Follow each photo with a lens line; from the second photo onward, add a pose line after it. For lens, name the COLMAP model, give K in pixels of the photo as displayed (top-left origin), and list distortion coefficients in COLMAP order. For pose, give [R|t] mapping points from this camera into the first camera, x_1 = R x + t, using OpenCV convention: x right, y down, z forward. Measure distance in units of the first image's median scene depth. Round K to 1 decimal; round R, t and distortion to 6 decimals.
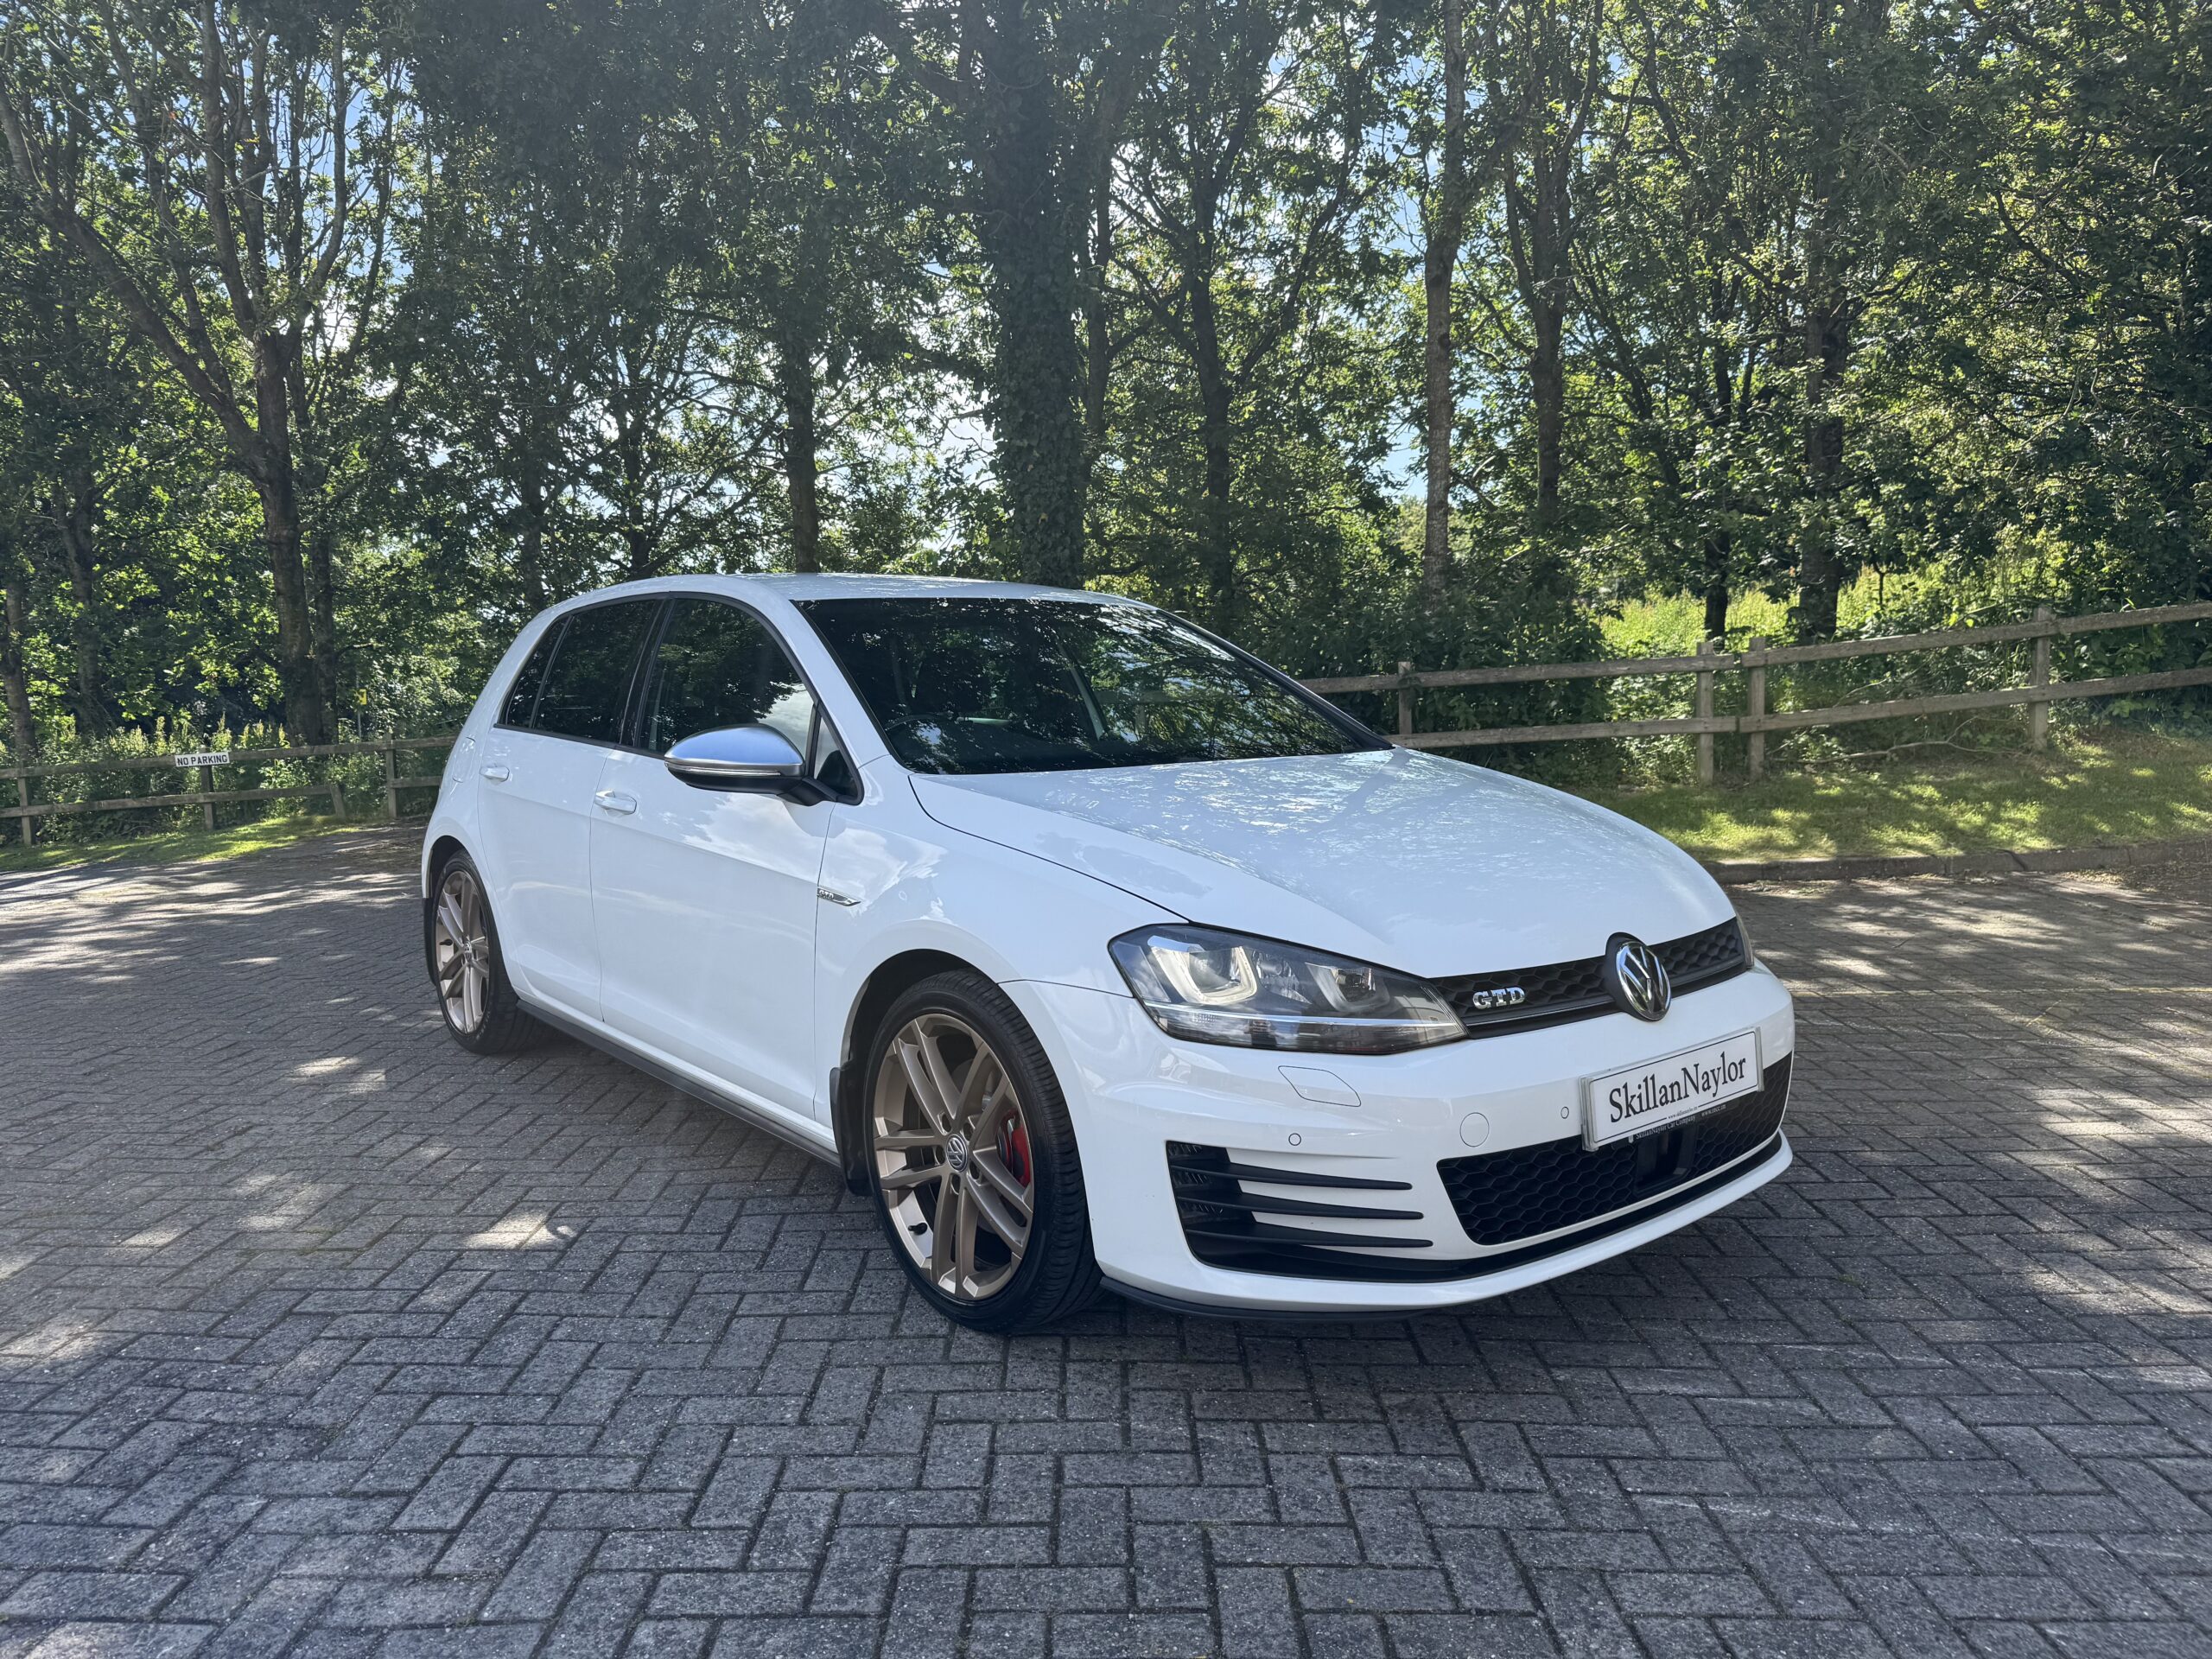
lens RADIAL K [[1543.5, 0, 1098.3], [0, 1543.5, 818.4], [0, 0, 1]] dist [0.039178, -0.051925]
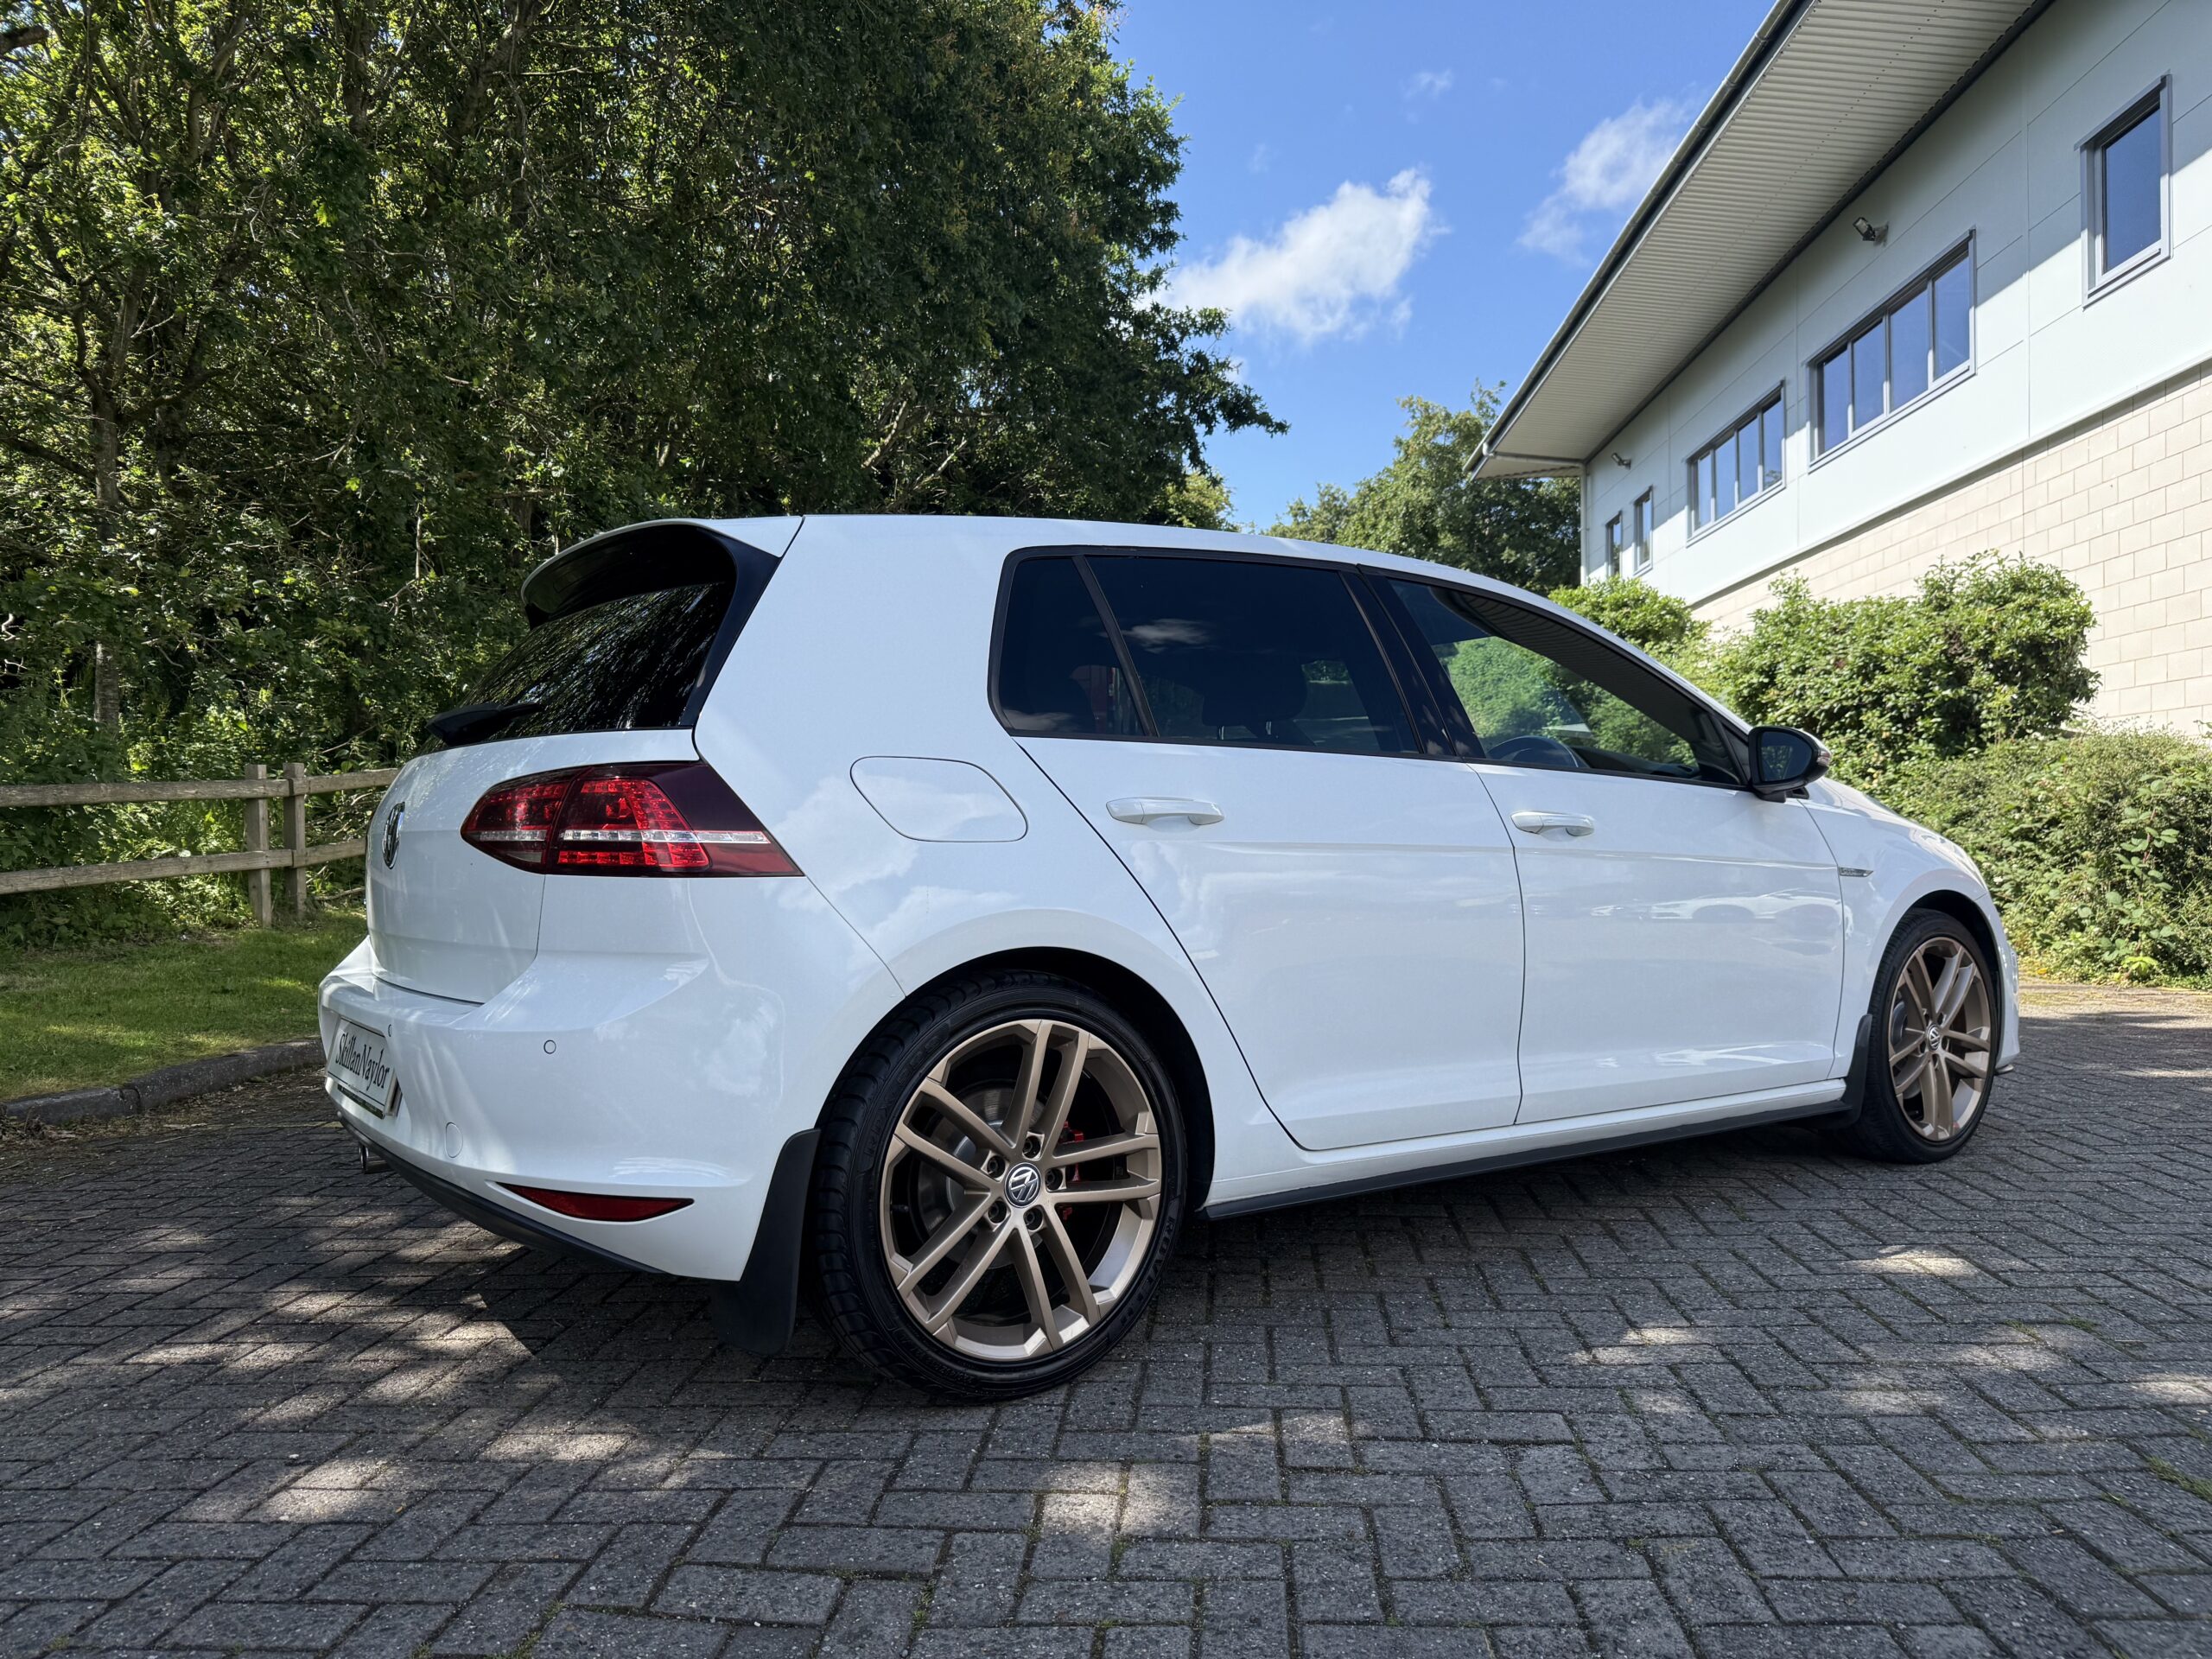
lens RADIAL K [[1552.1, 0, 1115.8], [0, 1552.1, 831.2], [0, 0, 1]] dist [0.004717, -0.005985]
pose [[0.072036, 0.015992, 0.997274, -1.758724], [0.107303, 0.993944, -0.023690, -0.018222], [-0.991613, 0.108717, 0.069884, 1.831224]]
